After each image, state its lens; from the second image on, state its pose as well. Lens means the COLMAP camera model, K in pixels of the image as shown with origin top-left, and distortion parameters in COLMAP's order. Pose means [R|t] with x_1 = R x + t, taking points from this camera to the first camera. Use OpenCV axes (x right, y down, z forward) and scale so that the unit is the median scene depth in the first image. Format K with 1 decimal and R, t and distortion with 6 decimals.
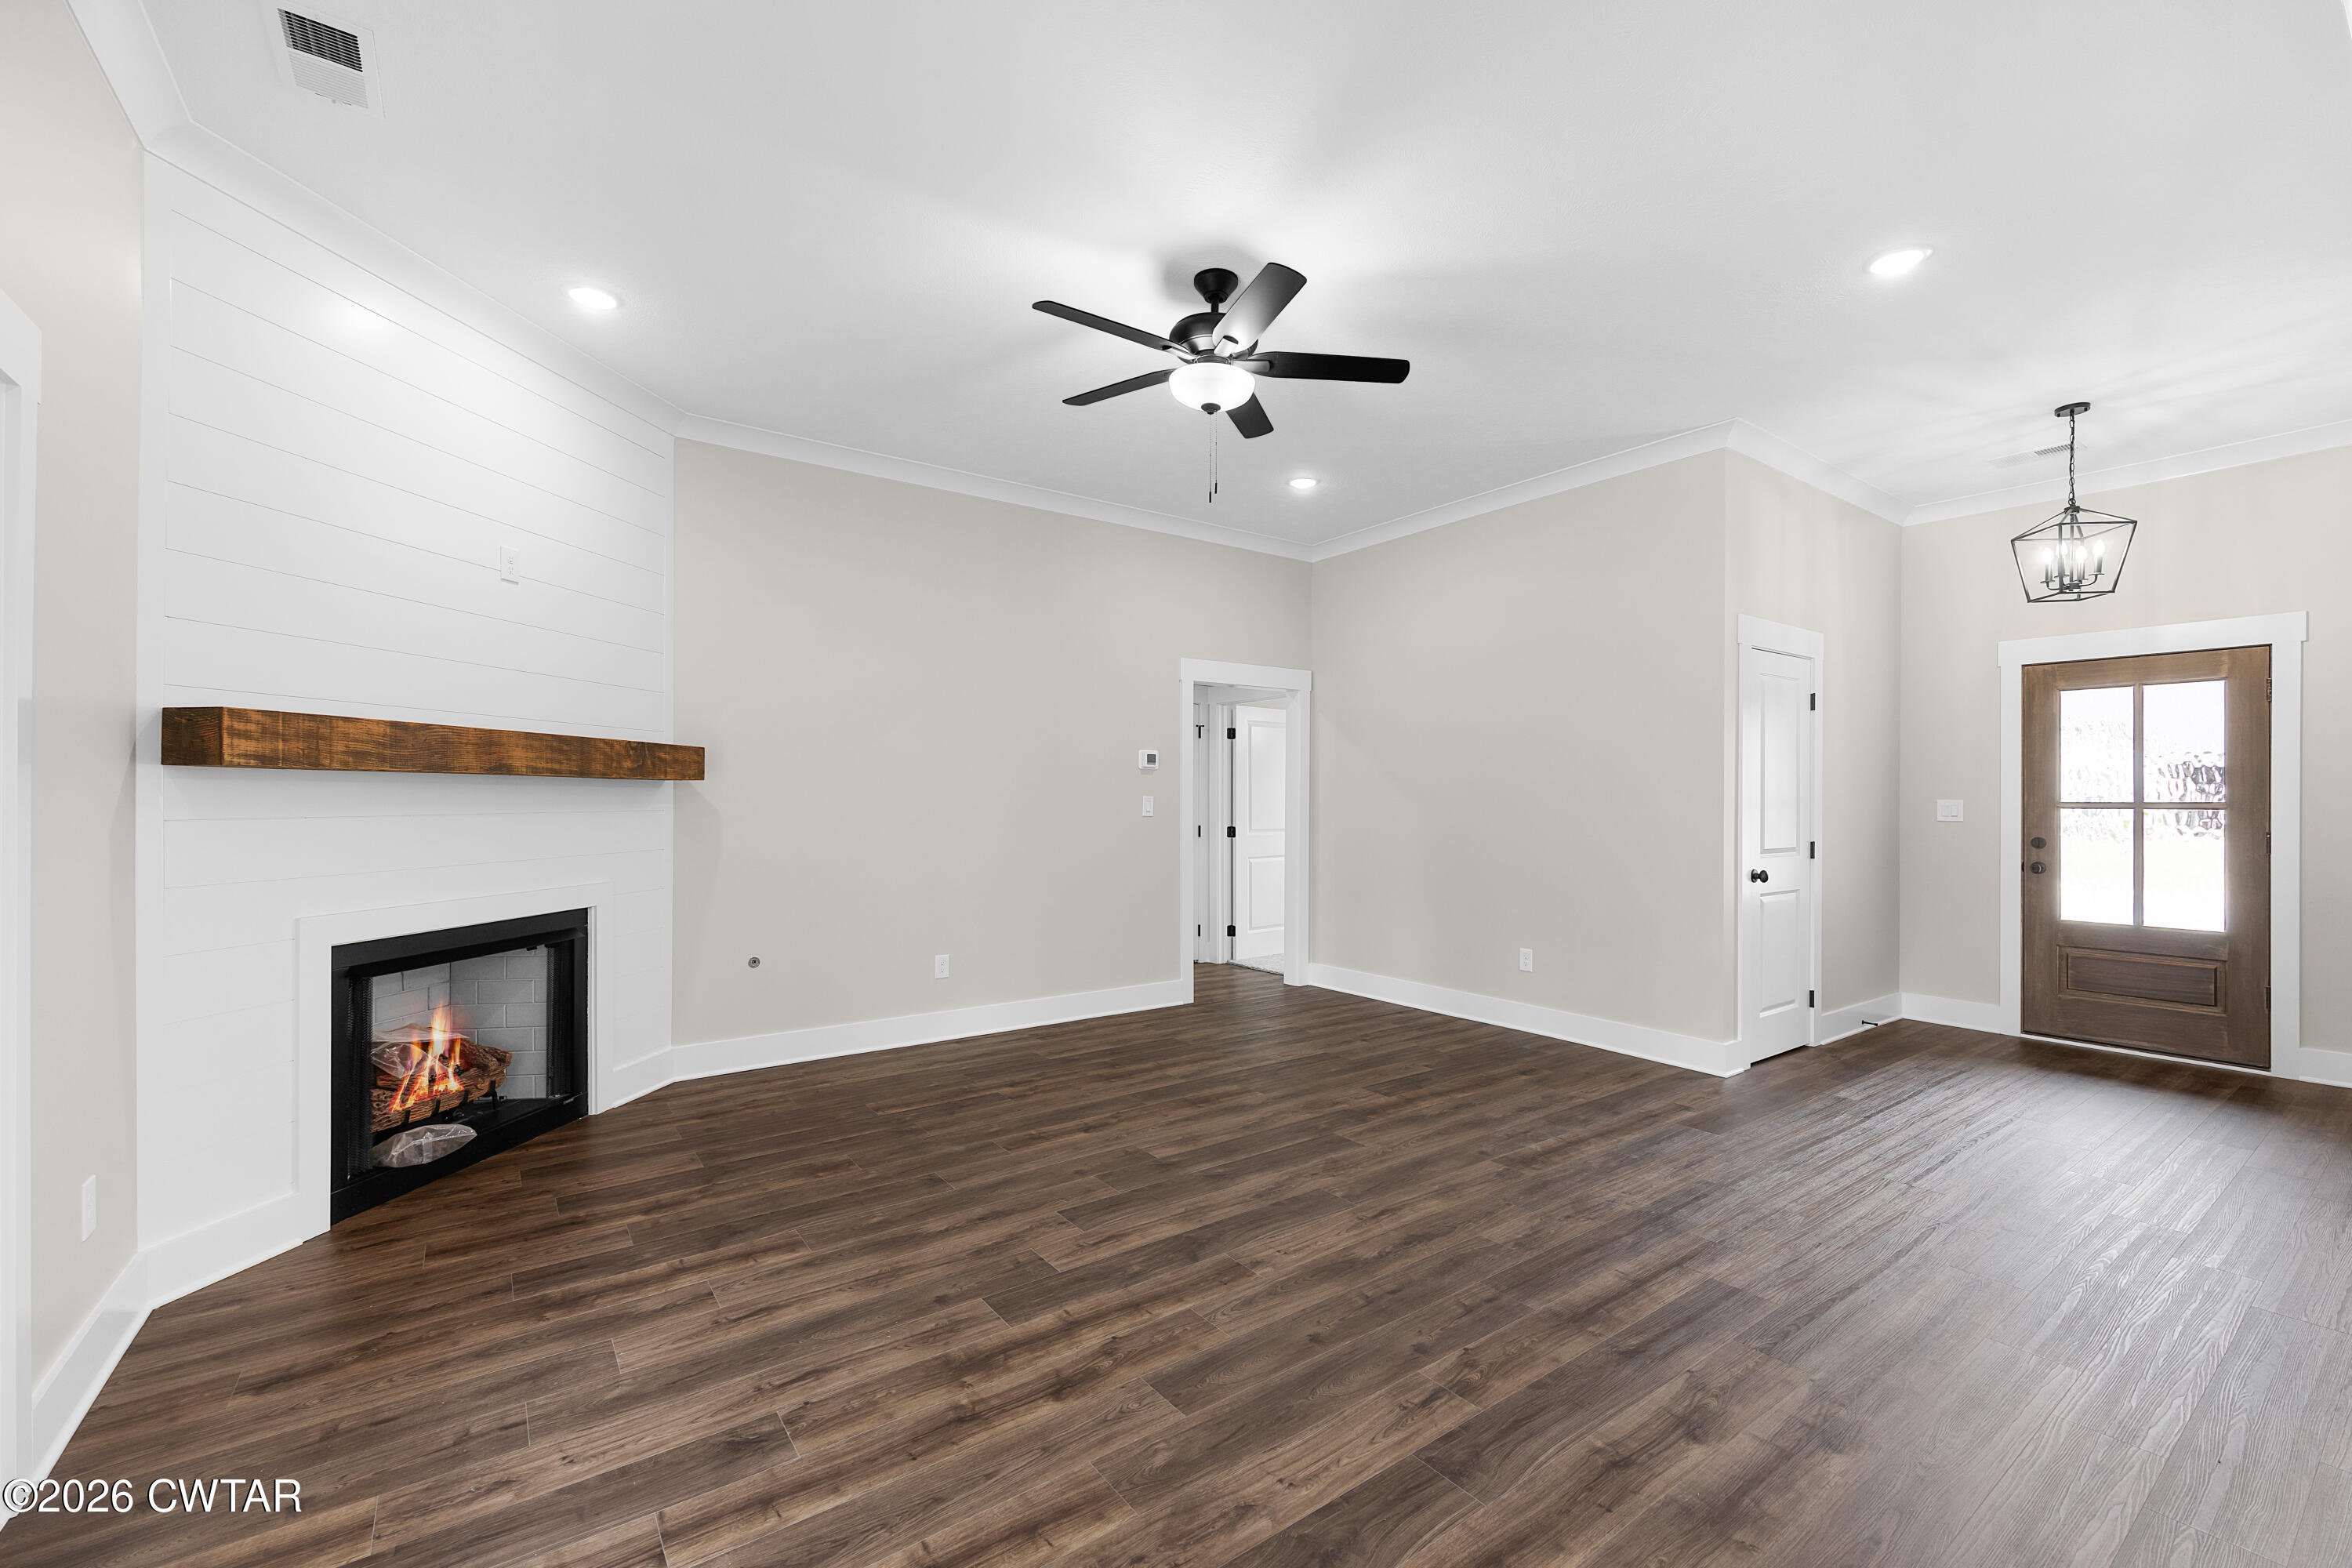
lens RADIAL K [[976.4, 0, 1195.7], [0, 976.4, 797.3], [0, 0, 1]] dist [-0.000317, 0.000218]
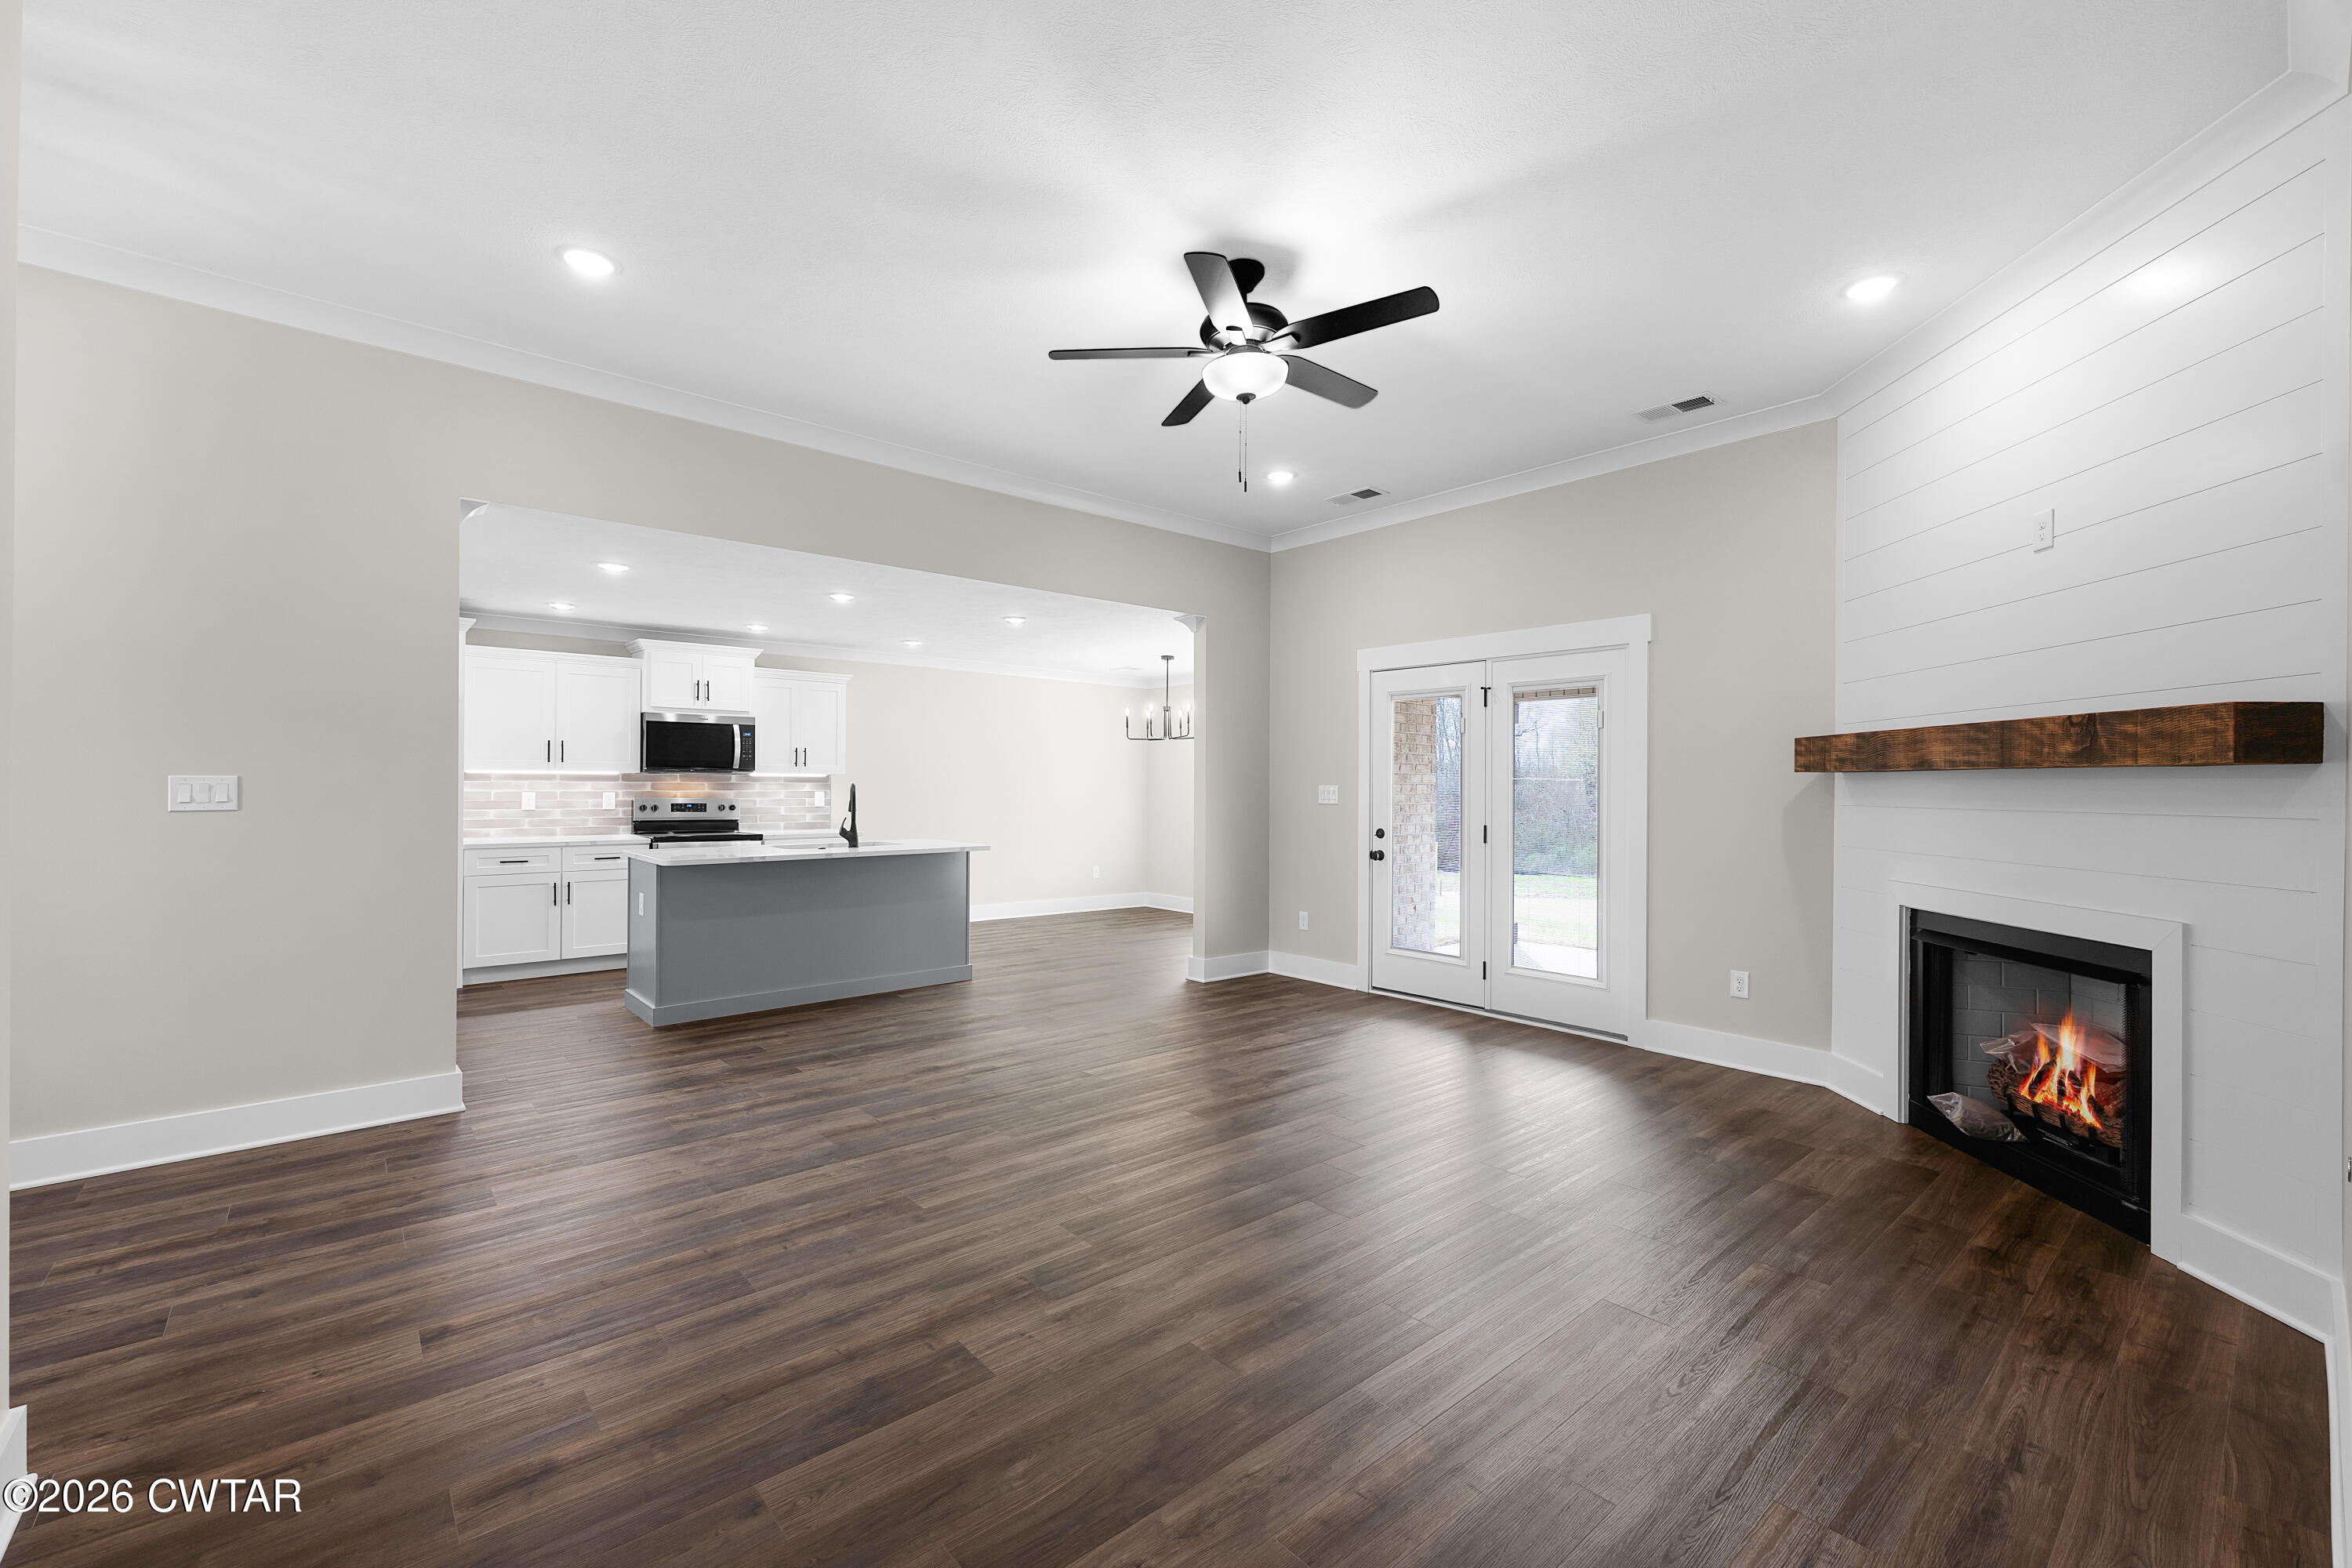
lens RADIAL K [[976.4, 0, 1169.8], [0, 976.4, 787.6], [0, 0, 1]] dist [-0.000317, 0.000218]
pose [[-0.998057, -0.008870, -0.061675, 0.134767], [-0.008995, 0.999958, 0.001749, 0.000470], [0.061657, 0.002300, -0.998095, 1.775067]]
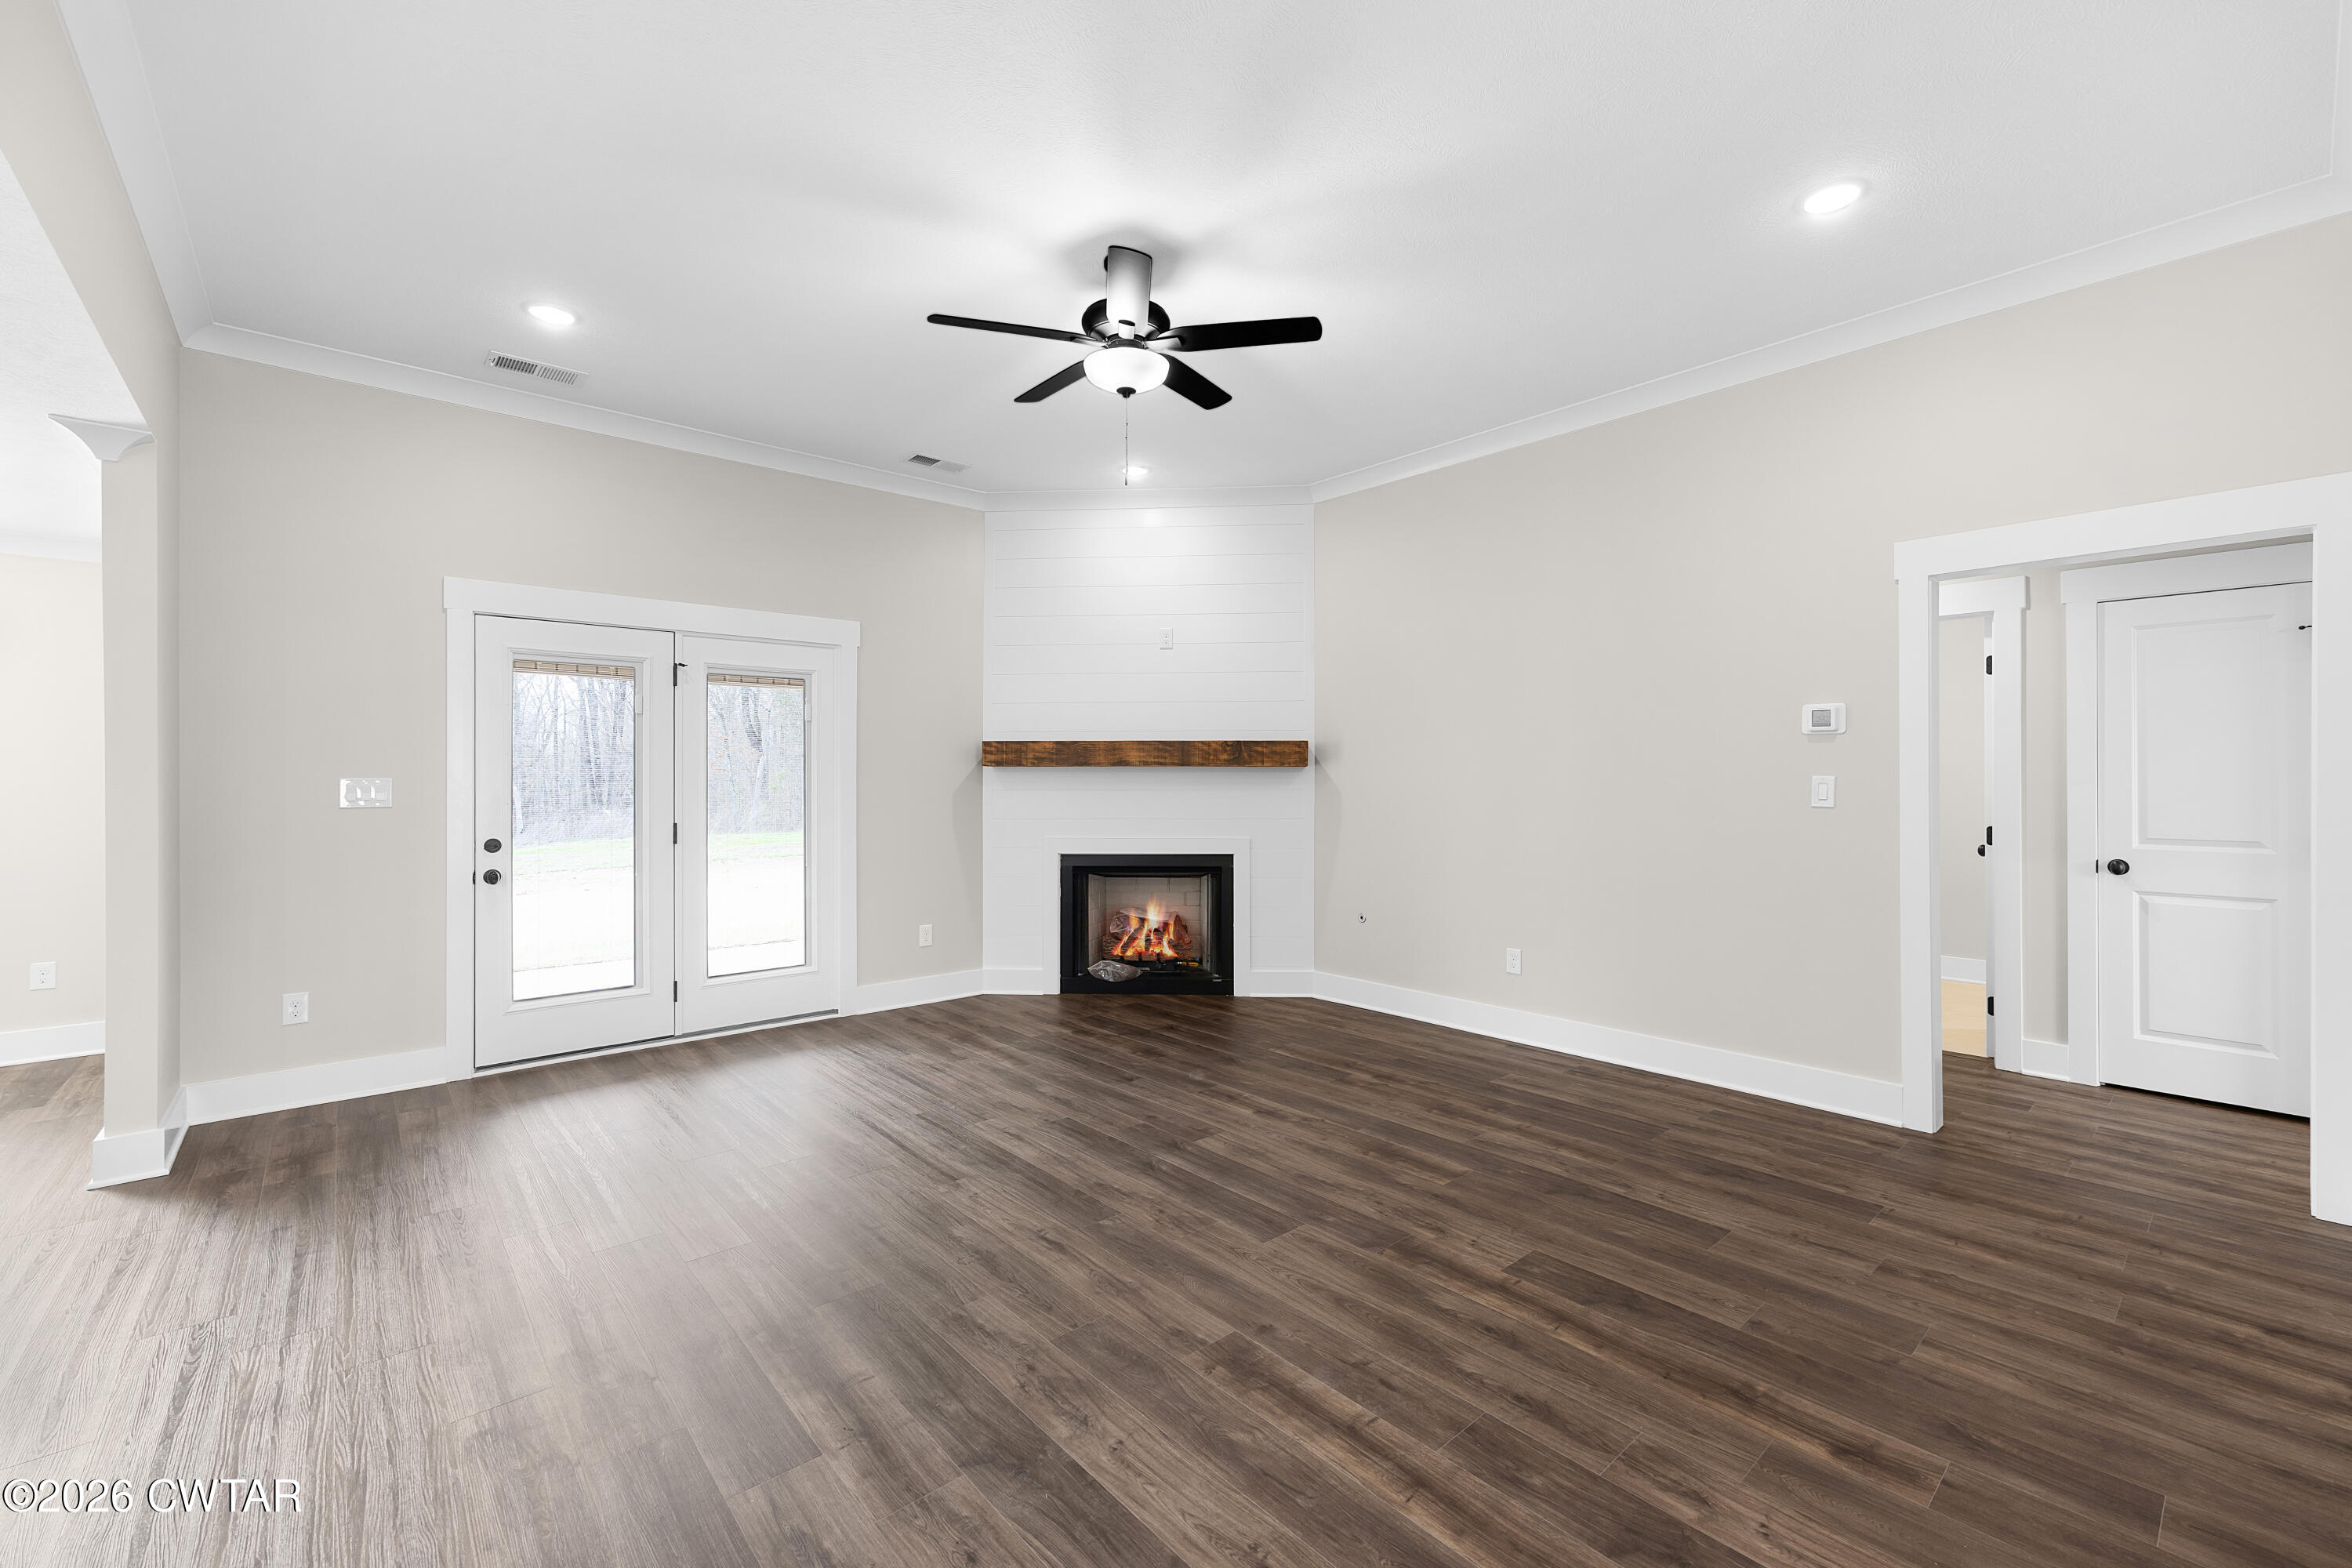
lens RADIAL K [[976.4, 0, 1183.6], [0, 976.4, 770.9], [0, 0, 1]] dist [-0.000317, 0.000218]
pose [[0.079033, -0.012207, -0.996797, 0.907502], [0.002098, 0.999925, -0.012079, 0.004944], [0.996870, -0.001137, 0.079053, 0.870240]]
